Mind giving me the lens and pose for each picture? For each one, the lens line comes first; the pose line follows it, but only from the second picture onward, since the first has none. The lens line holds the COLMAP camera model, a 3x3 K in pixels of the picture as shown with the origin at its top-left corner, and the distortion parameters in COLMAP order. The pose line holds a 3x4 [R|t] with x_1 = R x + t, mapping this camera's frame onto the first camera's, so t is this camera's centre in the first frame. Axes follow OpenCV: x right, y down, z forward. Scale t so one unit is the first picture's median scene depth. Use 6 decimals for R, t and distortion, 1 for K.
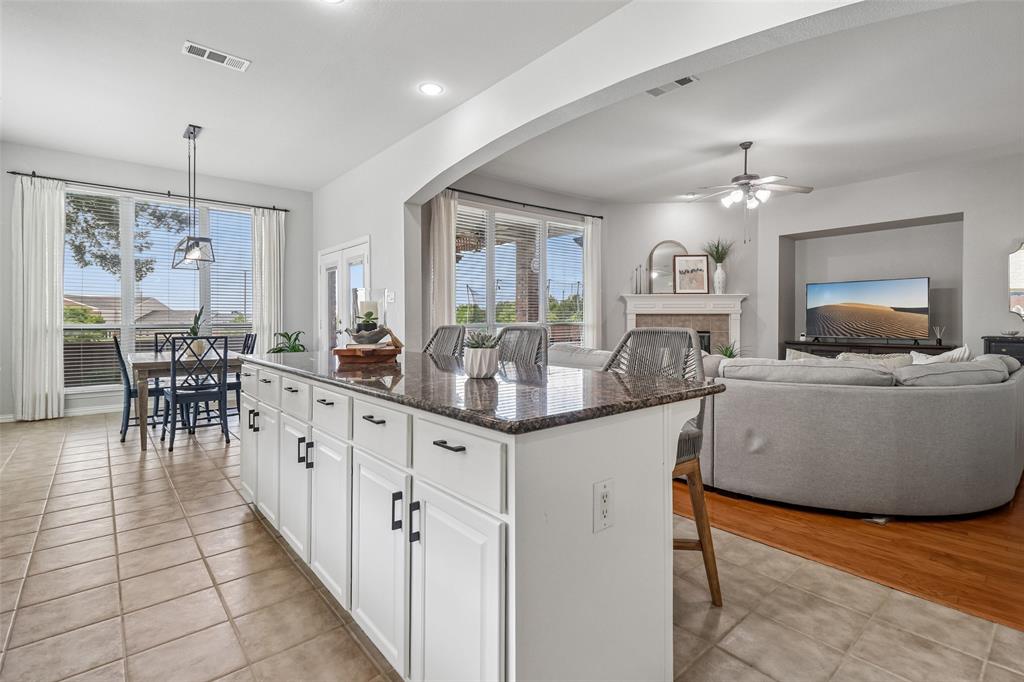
lens RADIAL K [[475.4, 0, 499.1], [0, 475.4, 323.9], [0, 0, 1]] dist [0.005564, -0.006385]
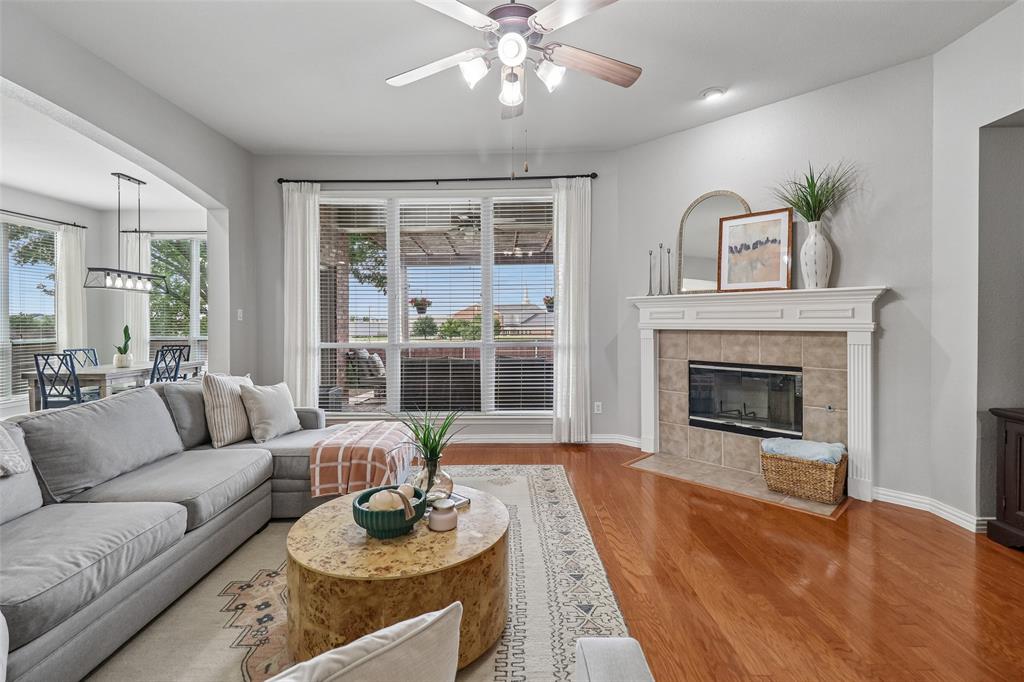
lens RADIAL K [[475.4, 0, 512.2], [0, 475.4, 323.2], [0, 0, 1]] dist [0.005564, -0.006385]
pose [[0.759654, 0.001466, -0.650326, 0.536955], [-0.003131, 0.999994, -0.001404, -0.027308], [0.650320, 0.003103, 0.759654, 0.453510]]
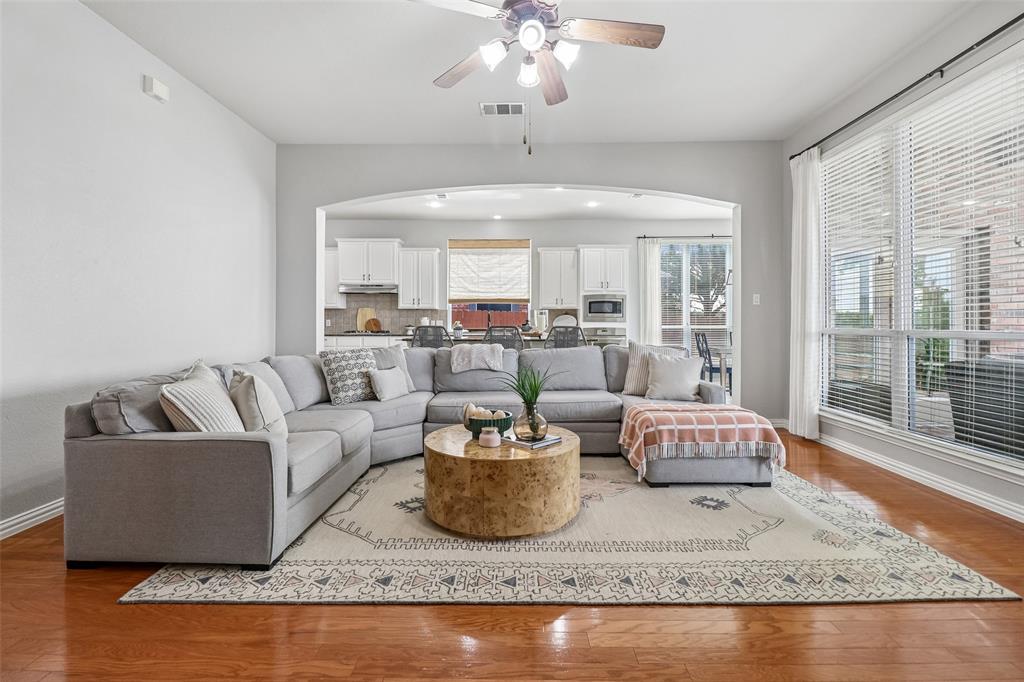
lens RADIAL K [[475.4, 0, 498.0], [0, 475.4, 319.0], [0, 0, 1]] dist [0.005564, -0.006385]
pose [[-0.676370, -0.005877, -0.736539, 0.590162], [-0.007460, 0.999972, -0.001129, -0.008433], [0.736524, 0.004731, -0.676394, 0.862465]]
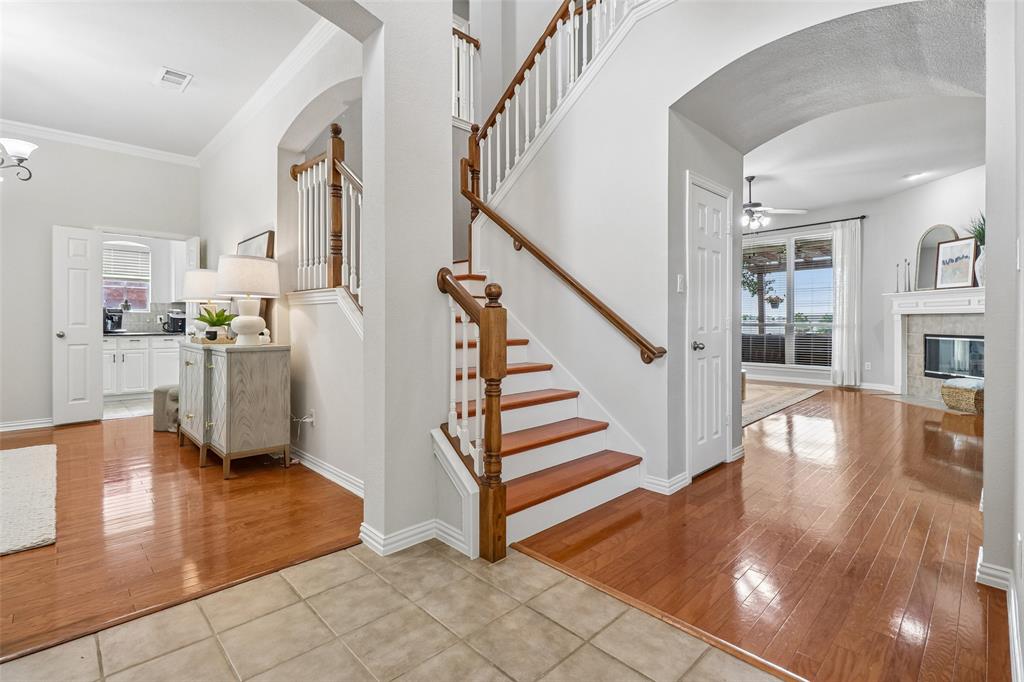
lens RADIAL K [[475.4, 0, 503.9], [0, 475.4, 322.1], [0, 0, 1]] dist [0.005564, -0.006385]
pose [[0.057041, 0.000159, -0.998372, 1.150394], [-0.003810, 0.999993, -0.000059, -0.003733], [0.998365, 0.003807, 0.057041, 0.204125]]
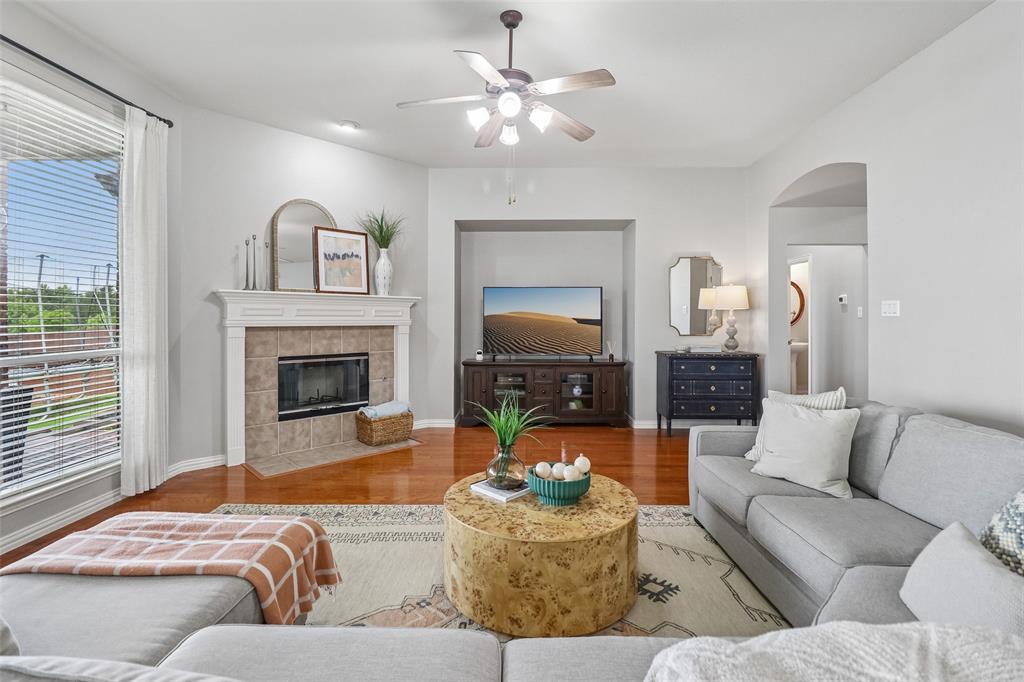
lens RADIAL K [[475.4, 0, 513.2], [0, 475.4, 312.7], [0, 0, 1]] dist [0.005564, -0.006385]
pose [[0.646342, 0.010691, 0.762973, 0.077613], [0.004158, 0.999838, -0.017532, -0.026447], [-0.763036, 0.014504, 0.646193, 0.435928]]
